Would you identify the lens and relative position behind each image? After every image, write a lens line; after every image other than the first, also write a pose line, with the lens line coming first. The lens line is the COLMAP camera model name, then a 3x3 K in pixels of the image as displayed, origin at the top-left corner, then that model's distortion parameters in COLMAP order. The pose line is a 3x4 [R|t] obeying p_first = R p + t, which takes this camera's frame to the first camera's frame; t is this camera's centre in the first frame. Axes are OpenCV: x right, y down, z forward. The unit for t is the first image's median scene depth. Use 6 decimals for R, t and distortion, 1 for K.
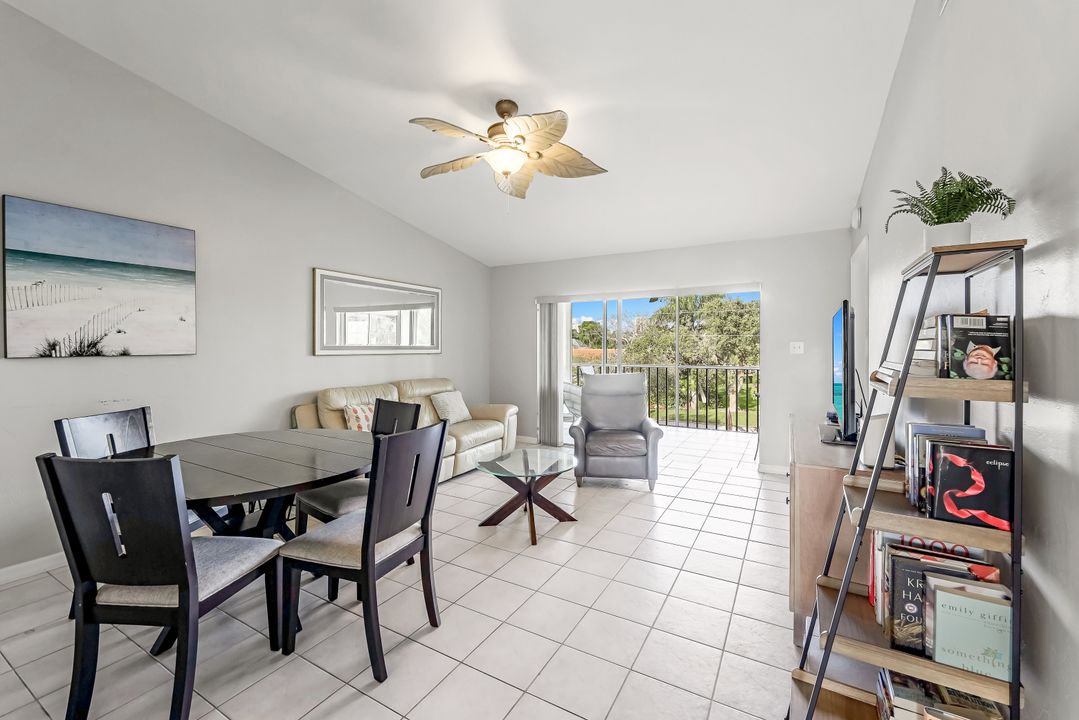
lens RADIAL K [[439.6, 0, 536.7], [0, 439.6, 348.2], [0, 0, 1]] dist [-0.001679, -0.000174]
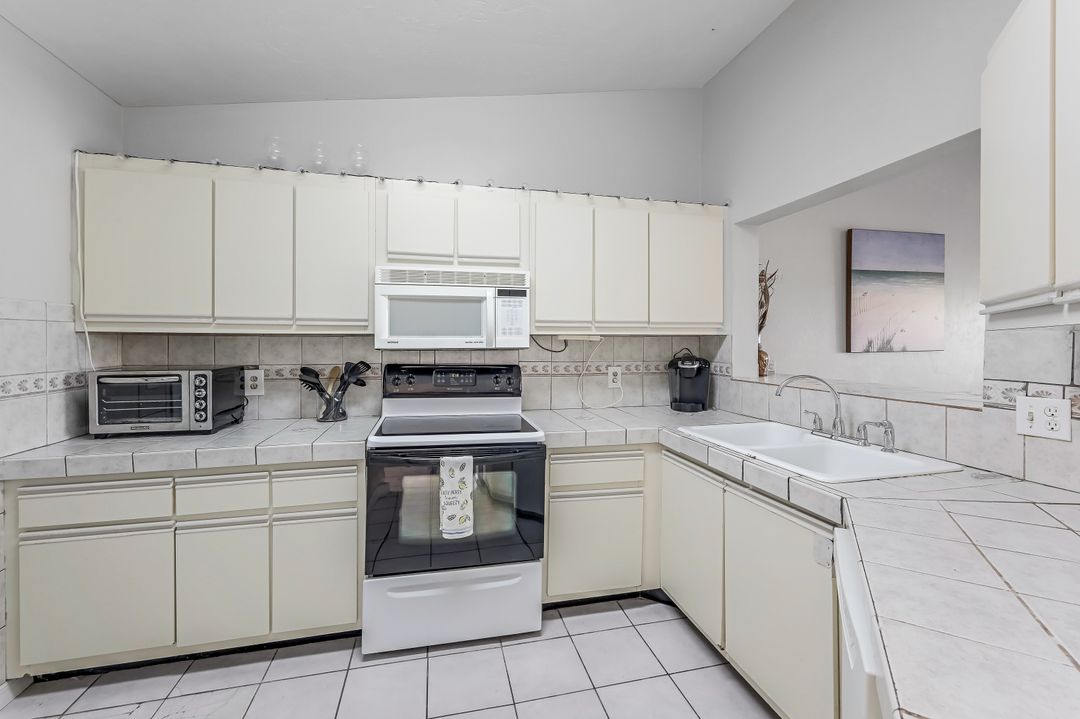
lens RADIAL K [[440.1, 0, 537.2], [0, 440.1, 347.7], [0, 0, 1]] dist [-0.001679, -0.000174]
pose [[0.688395, 0.004392, -0.725323, -0.786781], [0.001919, 0.999967, 0.007876, -0.004101], [0.725333, -0.006814, 0.688364, -0.518723]]
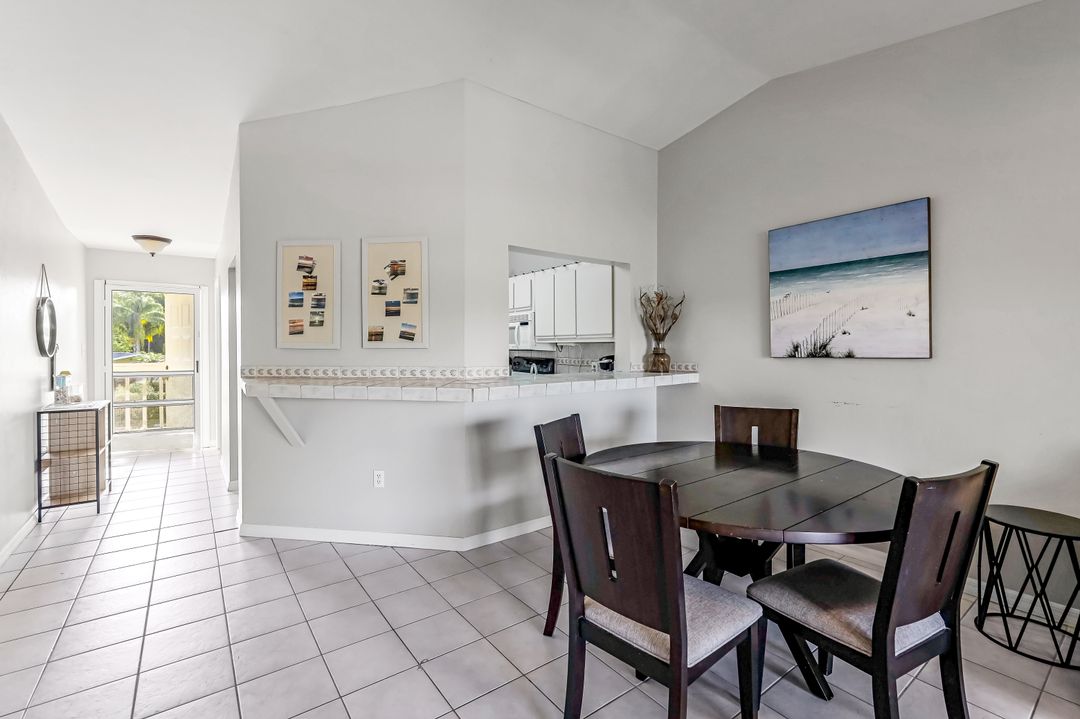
lens RADIAL K [[474.8, 0, 535.7], [0, 474.8, 350.0], [0, 0, 1]] dist [0.002417, -0.000032]
pose [[-0.400046, 0.005033, -0.916481, 0.300400], [-0.000199, 0.999984, 0.005579, -0.005703], [0.916495, 0.002414, -0.400039, 0.809919]]
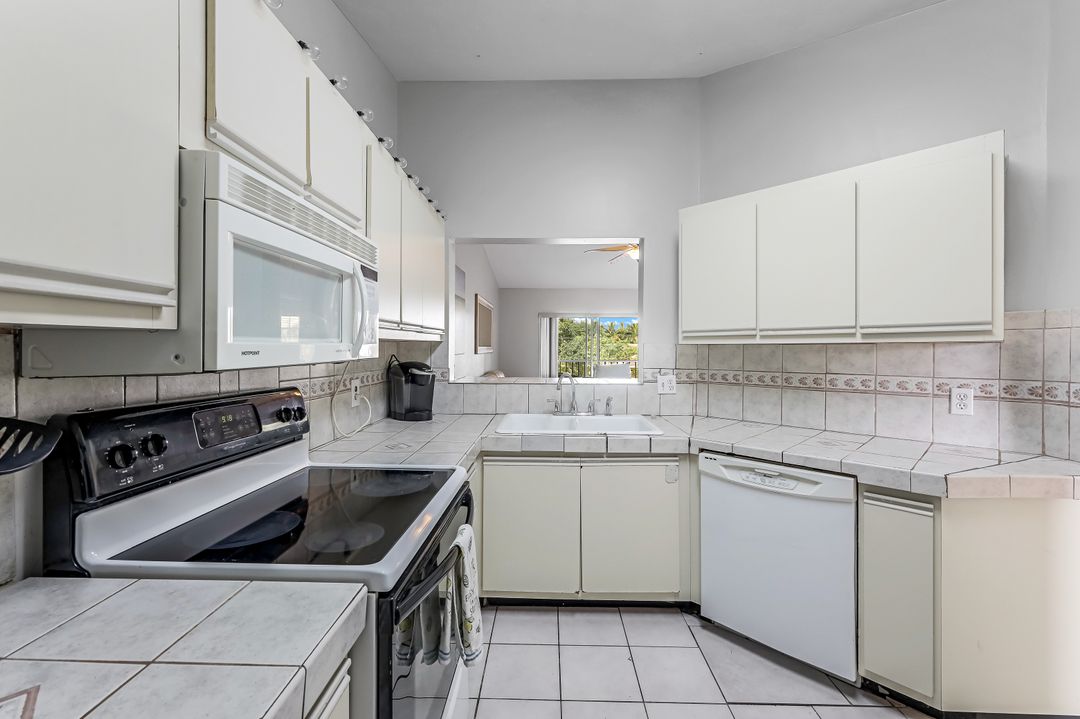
lens RADIAL K [[440.1, 0, 537.2], [0, 440.1, 347.7], [0, 0, 1]] dist [-0.001679, -0.000174]
pose [[0.874737, -0.000542, 0.484598, -1.495950], [-0.000196, 0.999999, 0.001472, -0.011271], [-0.484599, -0.001383, 0.874736, -0.550874]]
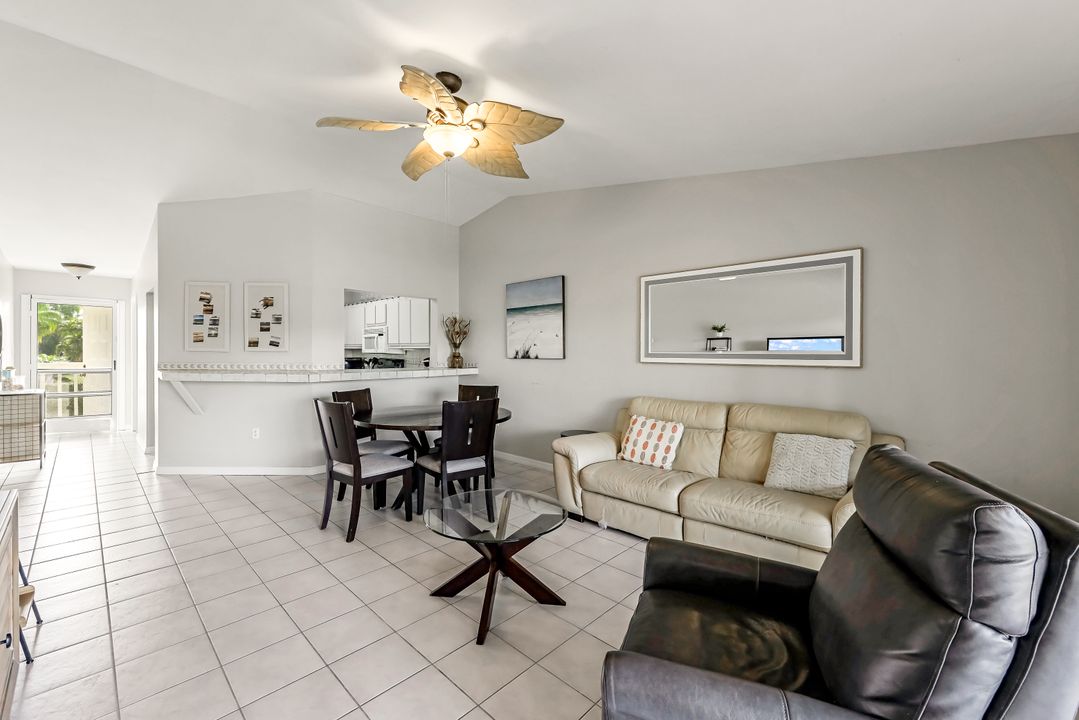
lens RADIAL K [[436.3, 0, 536.6], [0, 436.3, 354.9], [0, 0, 1]] dist [-0.001504, 0.000005]
pose [[-0.235795, 0.003794, -0.971795, 0.780909], [-0.007642, 0.999954, 0.005758, -0.007738], [0.971773, 0.008784, -0.235755, 1.454603]]
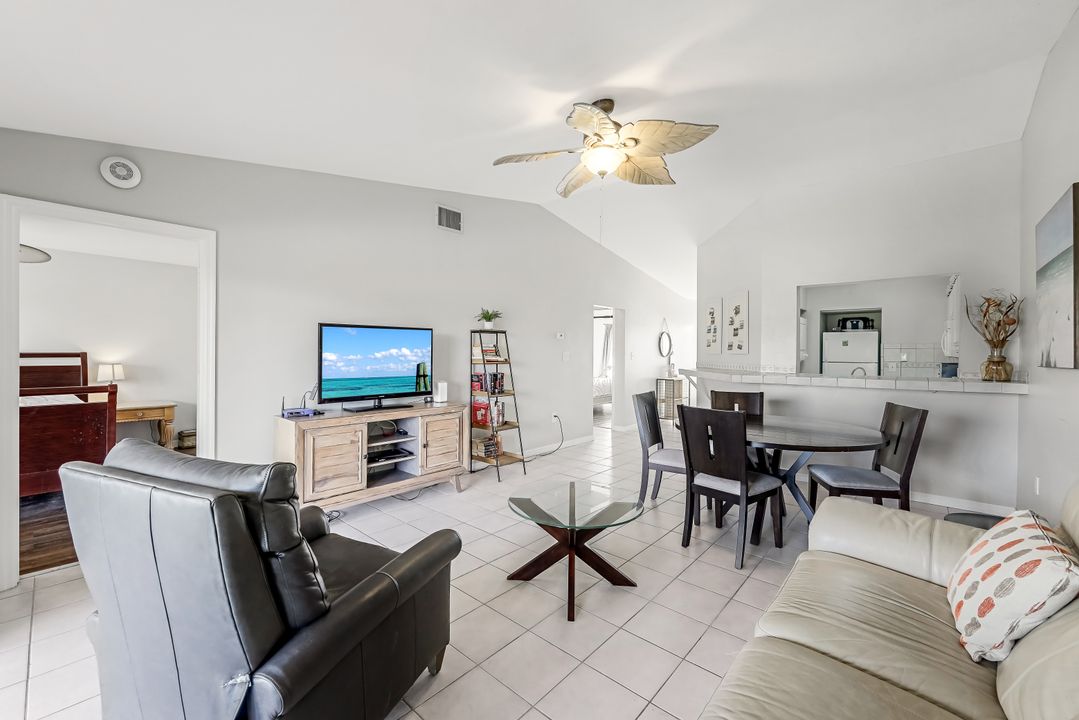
lens RADIAL K [[436.3, 0, 536.6], [0, 436.3, 354.9], [0, 0, 1]] dist [-0.001504, 0.000005]
pose [[-0.980748, -0.007851, 0.195122, -0.119977], [-0.006369, 0.999946, 0.008222, -0.008594], [-0.195176, 0.006821, -0.980745, 2.086895]]
